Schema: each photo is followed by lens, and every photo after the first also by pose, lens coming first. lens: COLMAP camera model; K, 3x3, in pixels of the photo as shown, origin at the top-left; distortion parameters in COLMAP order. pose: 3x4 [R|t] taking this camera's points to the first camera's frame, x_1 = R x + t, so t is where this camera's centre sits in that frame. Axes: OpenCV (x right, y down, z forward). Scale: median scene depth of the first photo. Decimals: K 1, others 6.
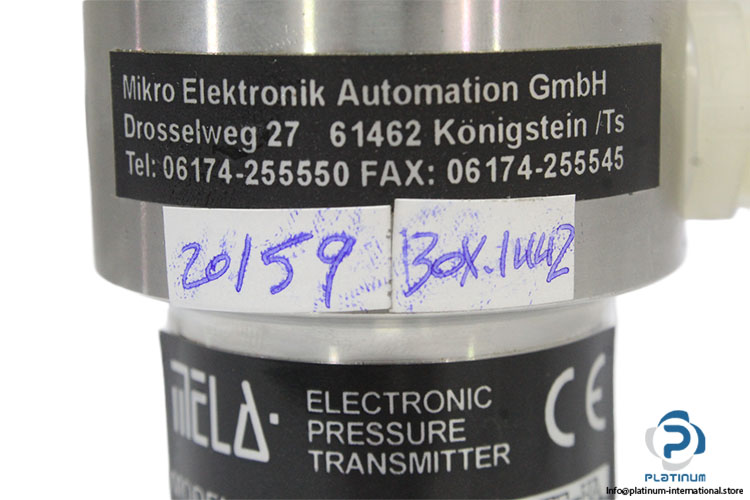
lens RADIAL K [[1638.0, 0, 374.5], [0, 1638.0, 249.8], [0, 0, 1]] dist [0.054154, 0.000000]
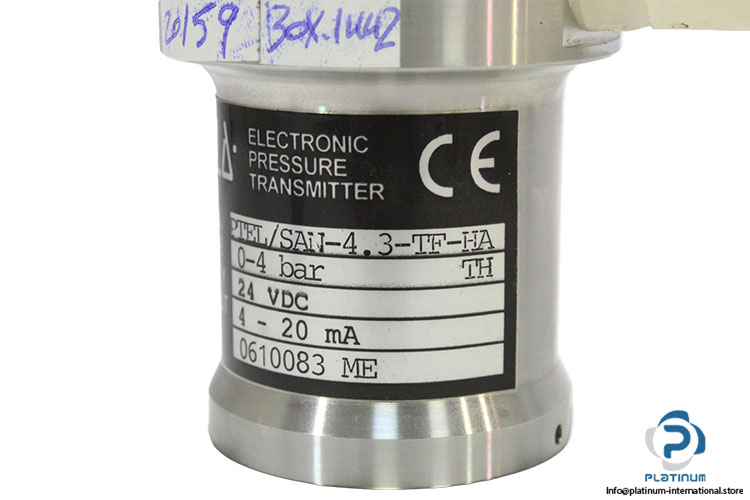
lens RADIAL K [[1636.6, 0, 375.5], [0, 1636.6, 251.0], [0, 0, 1]] dist [-0.013292, 0.000000]
pose [[0.862331, 0.116773, -0.492696, 0.759647], [-0.097598, 0.993130, 0.064562, 0.092634], [0.496850, -0.007588, 0.867803, -0.131980]]
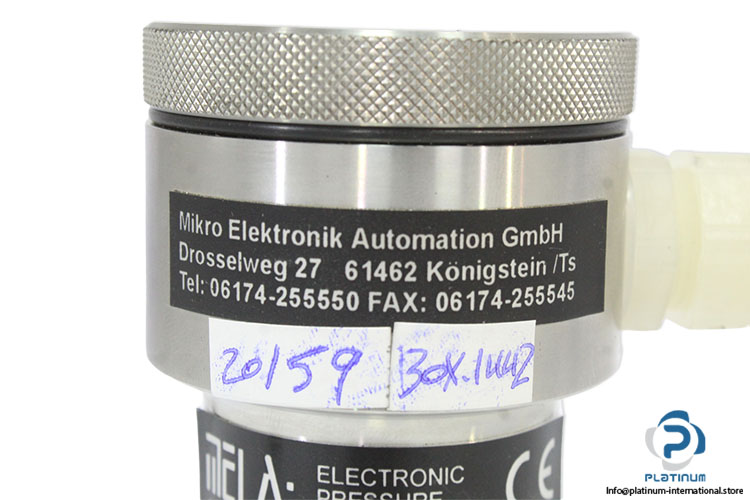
lens RADIAL K [[1516.1, 0, 372.4], [0, 1516.1, 251.7], [0, 0, 1]] dist [-0.002393, 0.000000]
pose [[0.999328, 0.031703, 0.018403, -0.026812], [-0.031567, 0.999472, -0.007657, -0.073065], [-0.018637, 0.007071, 0.999801, -0.169343]]
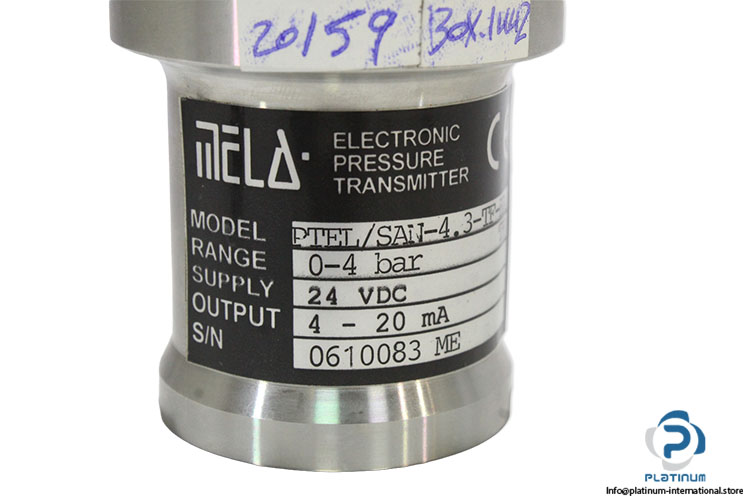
lens RADIAL K [[1636.6, 0, 377.0], [0, 1636.6, 249.9], [0, 0, 1]] dist [-0.013292, 0.000000]
pose [[0.939423, -0.064175, 0.336700, -0.481435], [0.032938, 0.994672, 0.097684, 0.053644], [-0.341175, -0.080677, 0.936531, -0.278860]]
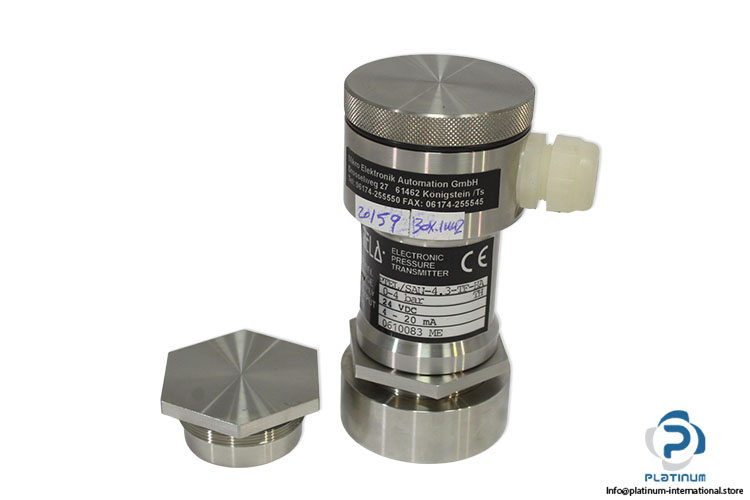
lens RADIAL K [[1221.9, 0, 373.1], [0, 1221.9, 250.0], [0, 0, 1]] dist [0.024484, 0.000000]
pose [[0.953621, 0.167232, -0.250283, 0.600078], [-0.087850, 0.949895, 0.299969, -0.720134], [0.287907, -0.264069, 0.920531, -1.484143]]
